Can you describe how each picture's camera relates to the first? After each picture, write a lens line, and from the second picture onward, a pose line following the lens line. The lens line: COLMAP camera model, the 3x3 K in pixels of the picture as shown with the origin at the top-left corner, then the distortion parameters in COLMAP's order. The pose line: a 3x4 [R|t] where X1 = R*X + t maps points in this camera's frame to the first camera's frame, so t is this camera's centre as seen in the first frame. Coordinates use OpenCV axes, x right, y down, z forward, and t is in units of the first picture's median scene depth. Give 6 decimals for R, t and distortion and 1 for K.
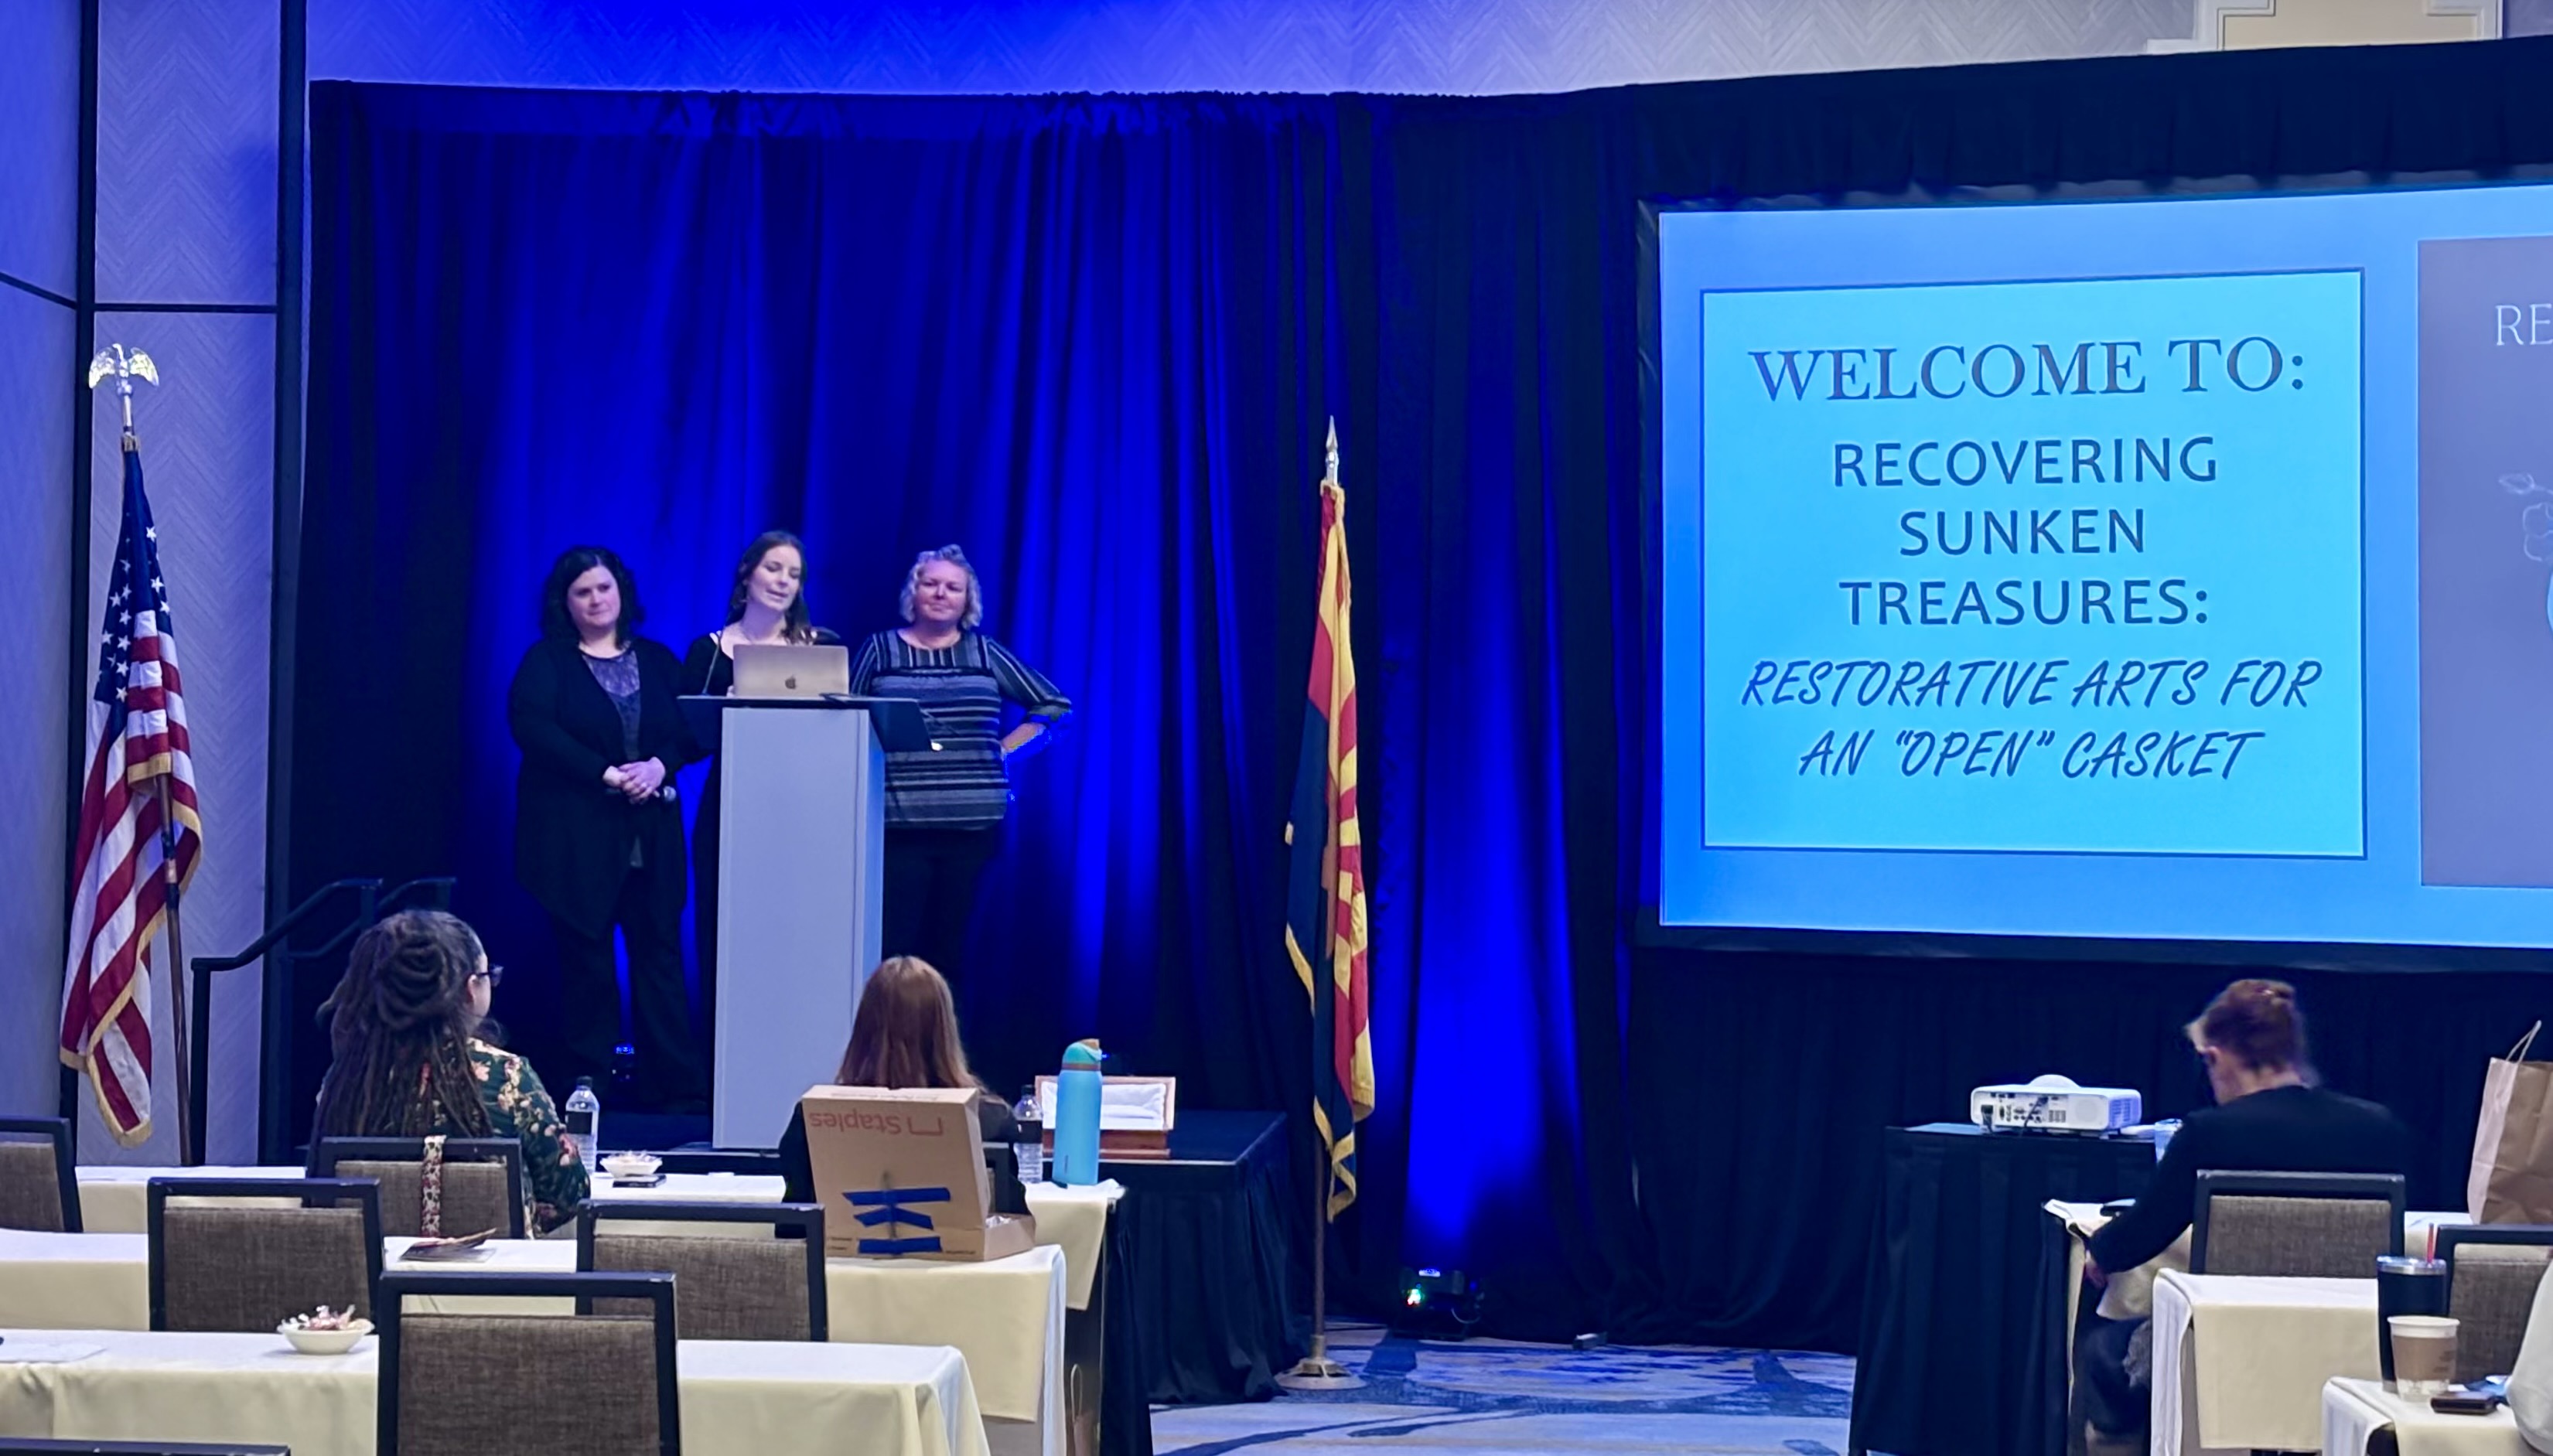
lens RADIAL K [[4061.3, 0, 1276.5], [0, 4061.3, 728.0], [0, 0, 1]] dist [0.045157, -0.188875]
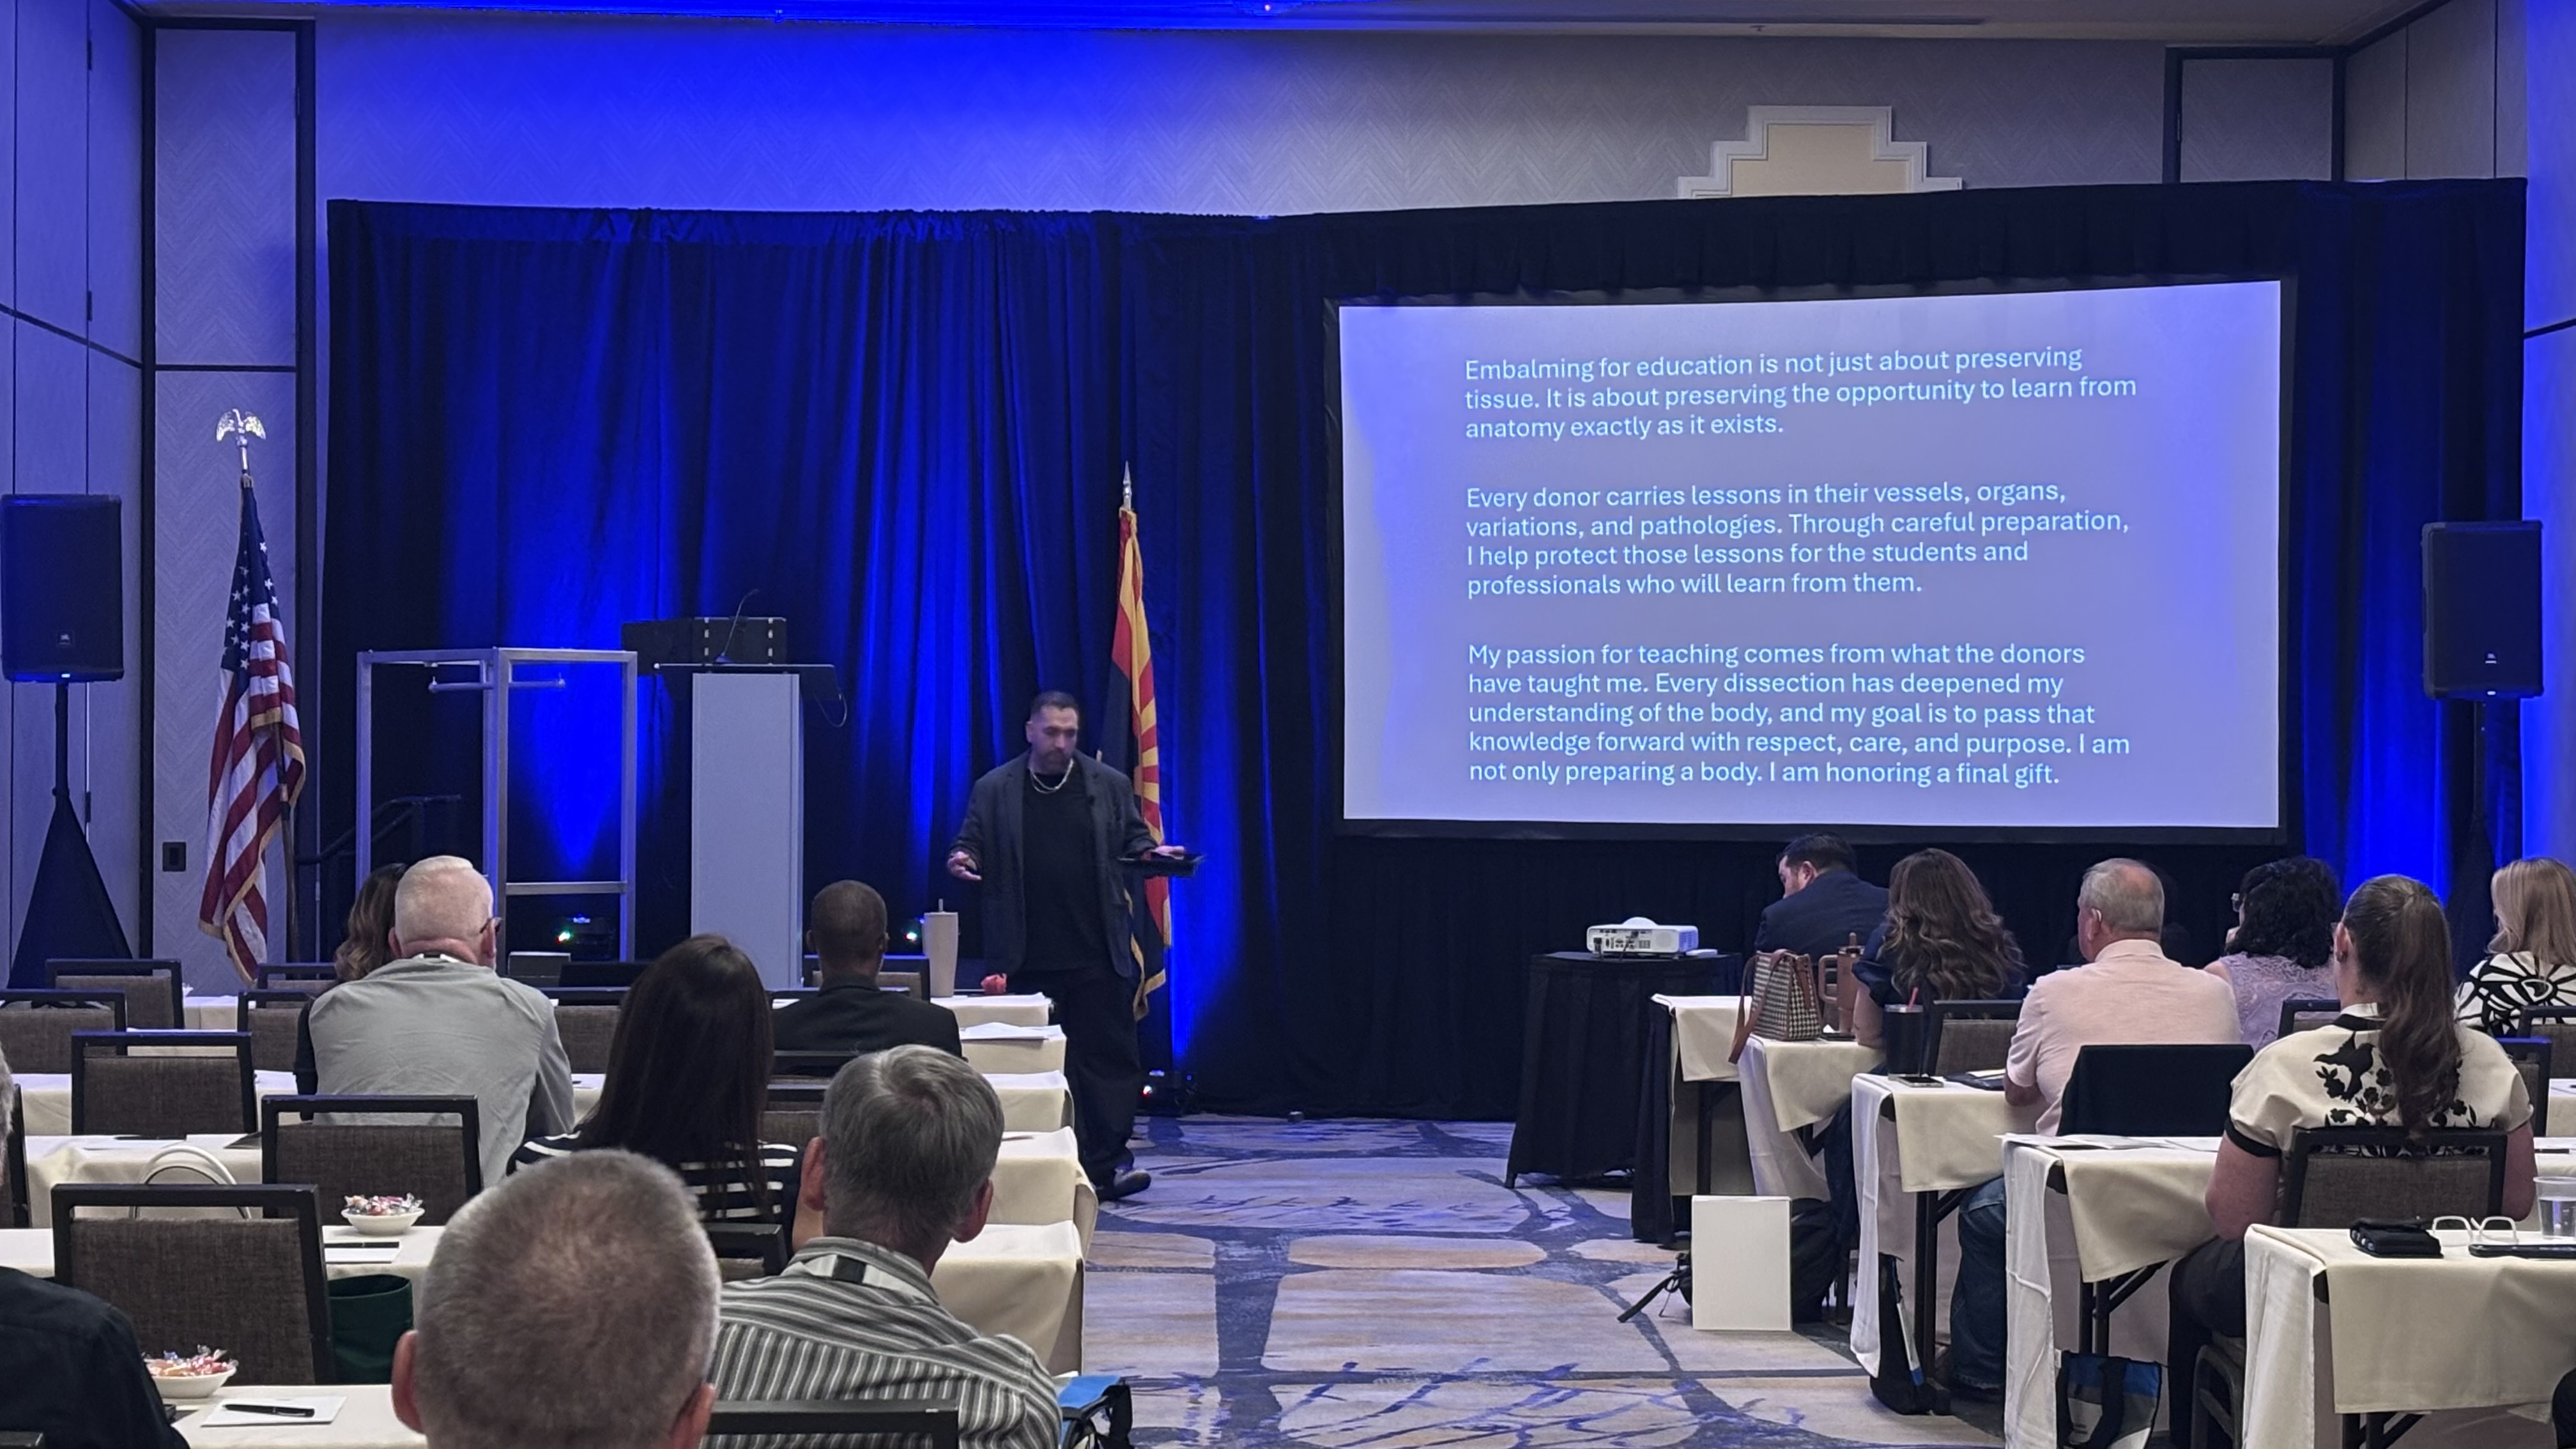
lens RADIAL K [[3399.8, 0, 1288.0], [0, 3399.8, 724.5], [0, 0, 1]] dist [-0.002195, -1.038749]
pose [[0.993807, -0.009539, 0.110714, -0.058690], [0.007218, 0.999746, 0.021341, -0.009657], [-0.110889, -0.020410, 0.993623, -0.171562]]
